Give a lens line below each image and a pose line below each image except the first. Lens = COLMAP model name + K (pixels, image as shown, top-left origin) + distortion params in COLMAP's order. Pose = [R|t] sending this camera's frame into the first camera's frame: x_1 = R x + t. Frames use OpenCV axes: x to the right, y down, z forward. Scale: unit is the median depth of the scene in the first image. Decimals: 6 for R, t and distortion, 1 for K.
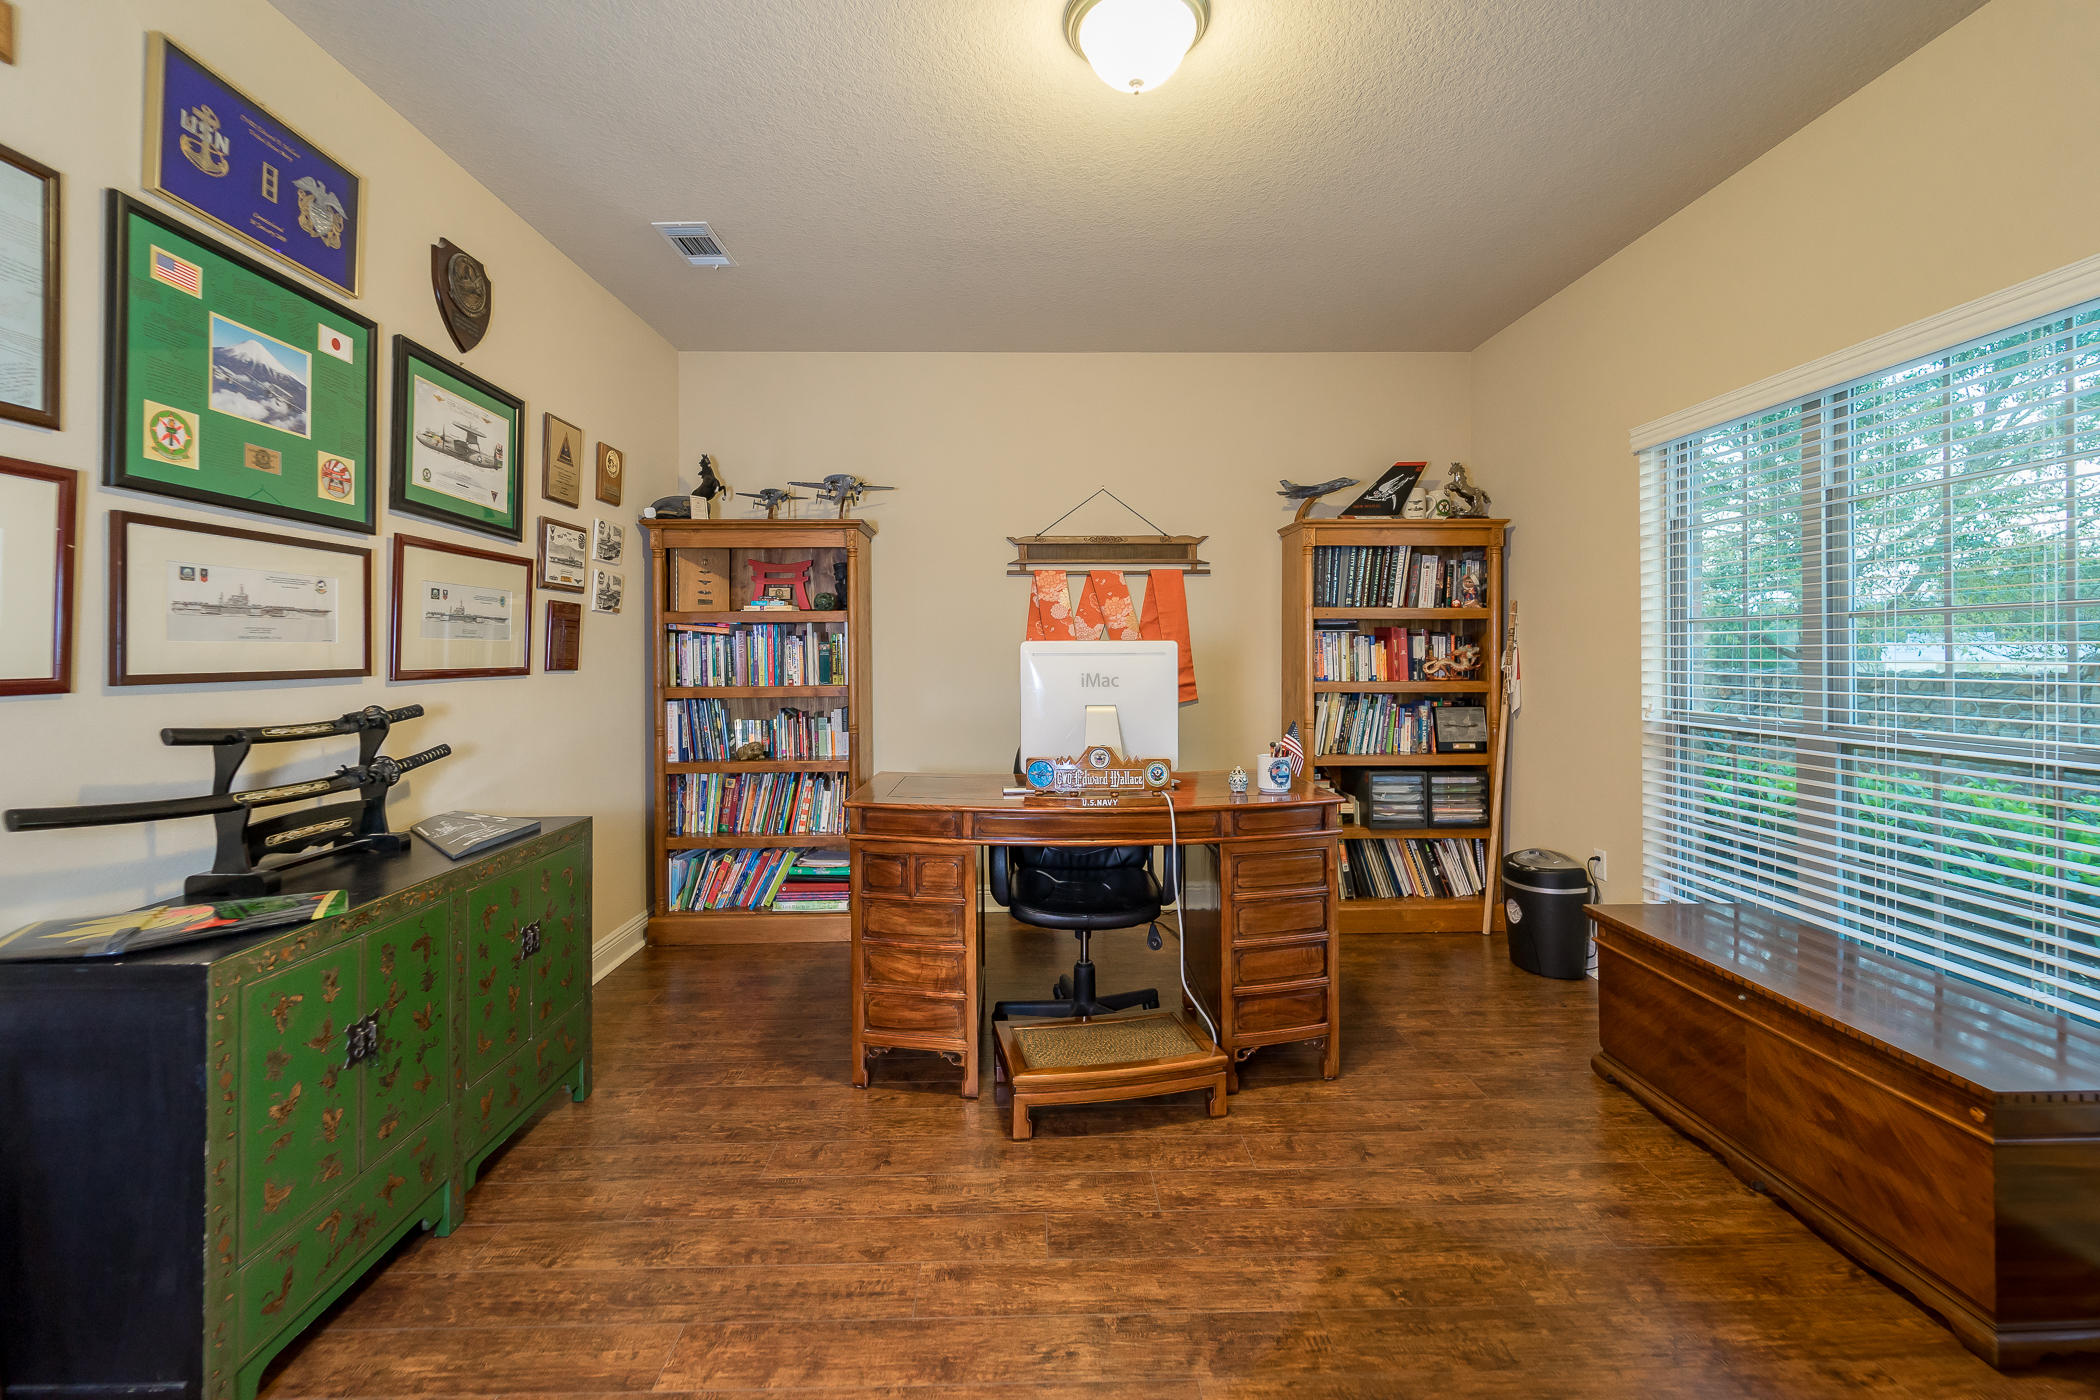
lens RADIAL K [[864.1, 0, 1048.5], [0, 864.1, 641.6], [0, 0, 1]] dist [-0.000228, -0.000164]
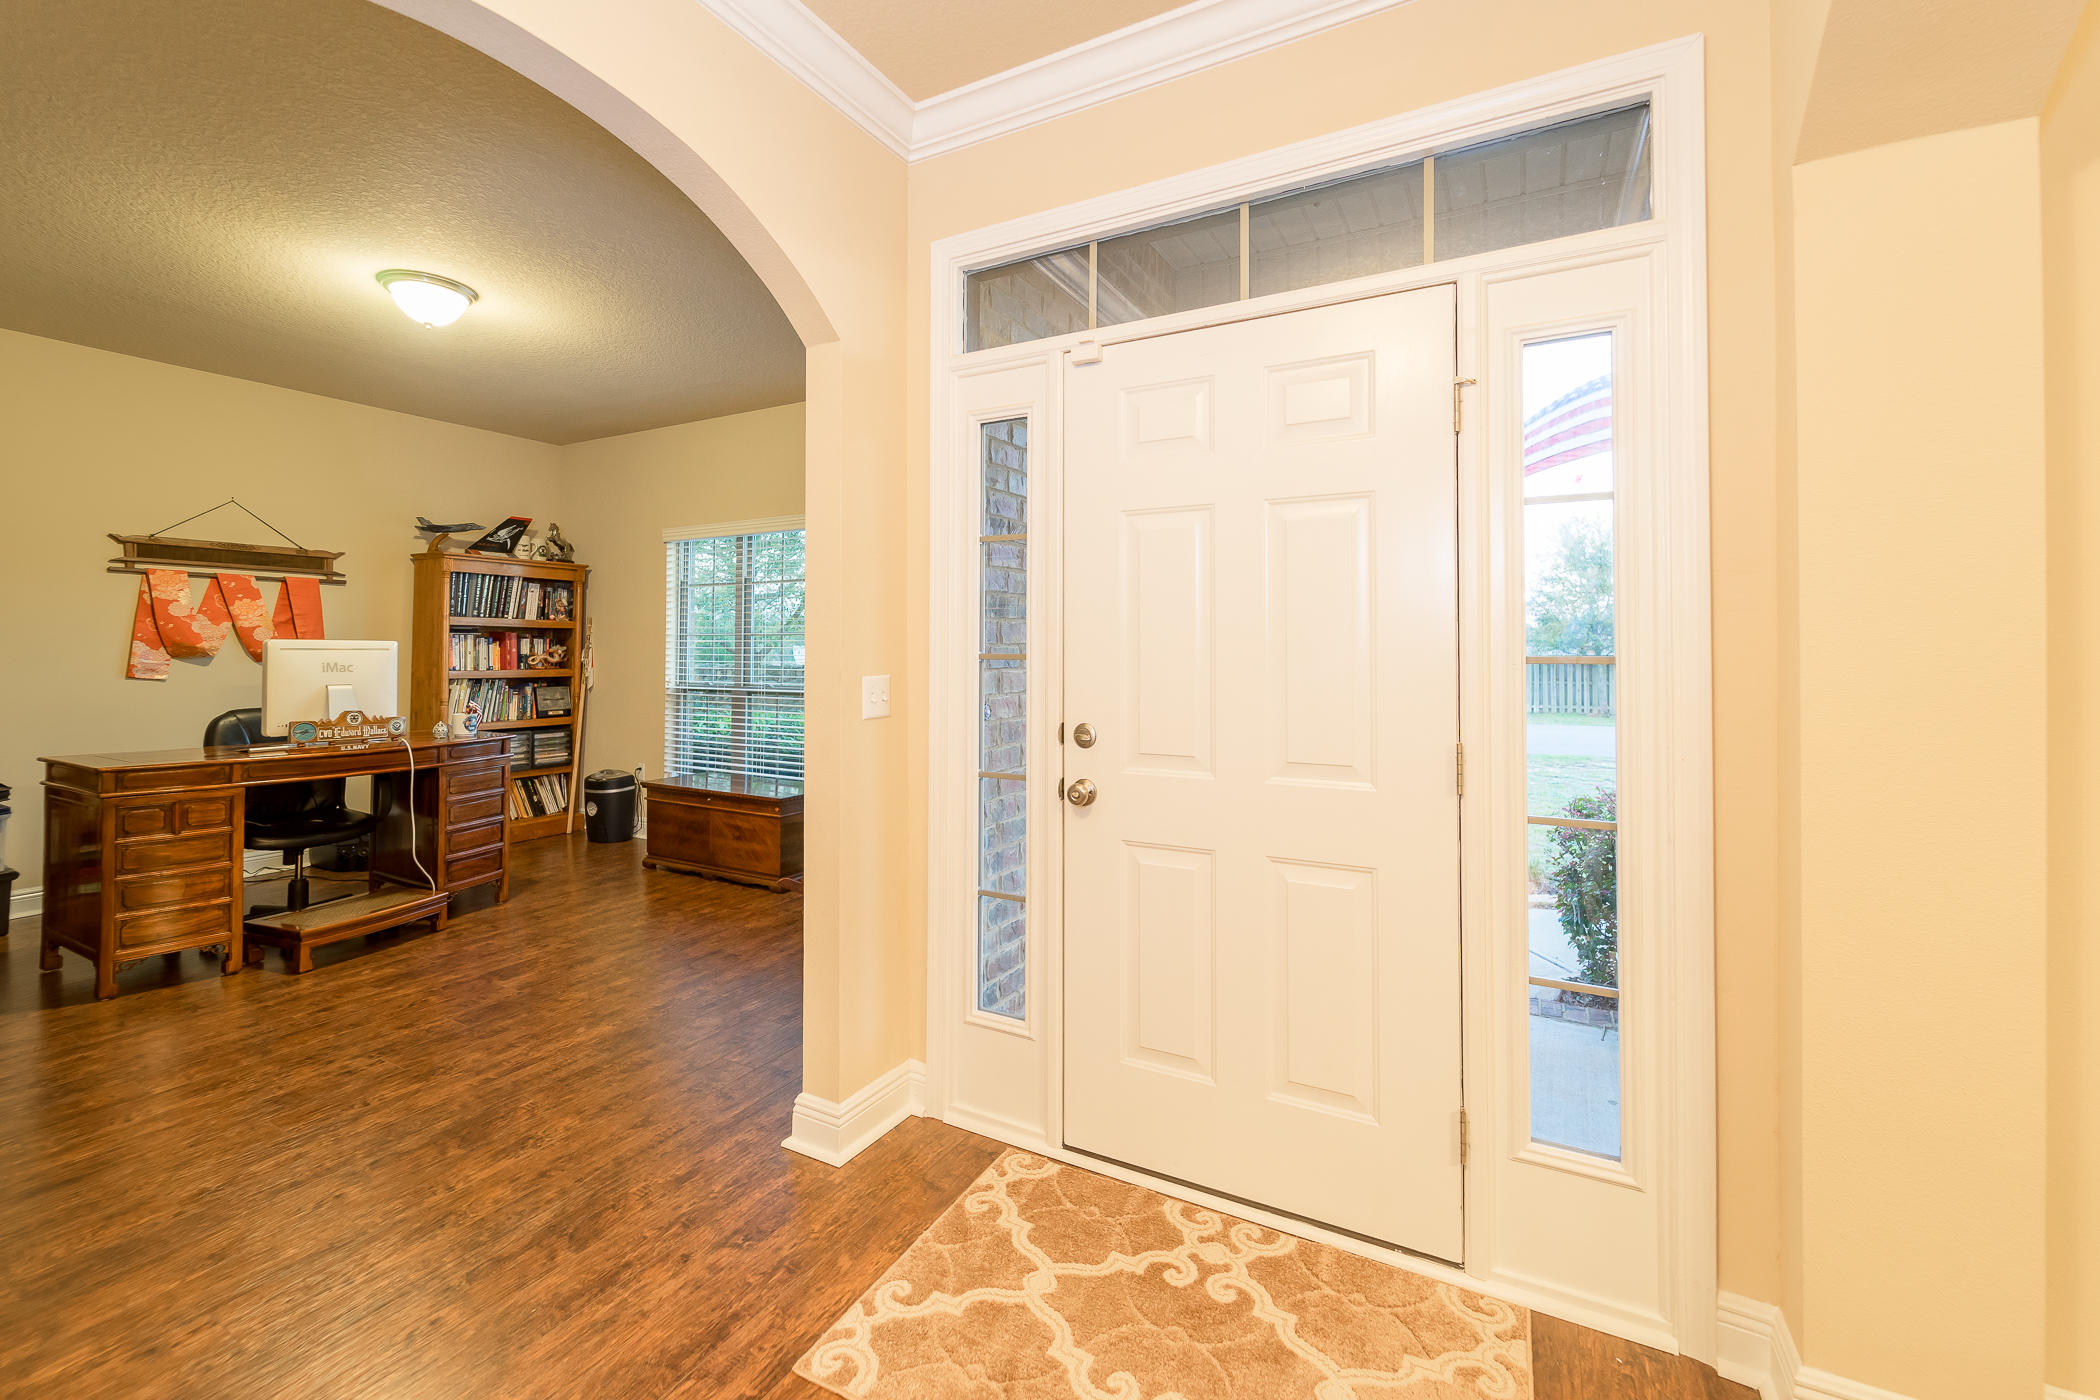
lens RADIAL K [[864.1, 0, 1043.2], [0, 864.1, 643.3], [0, 0, 1]] dist [-0.000228, -0.000164]
pose [[0.501939, 0.013178, 0.864803, -0.396976], [-0.015235, 0.999864, -0.006393, -0.002788], [-0.864769, -0.009967, 0.502071, -0.489987]]
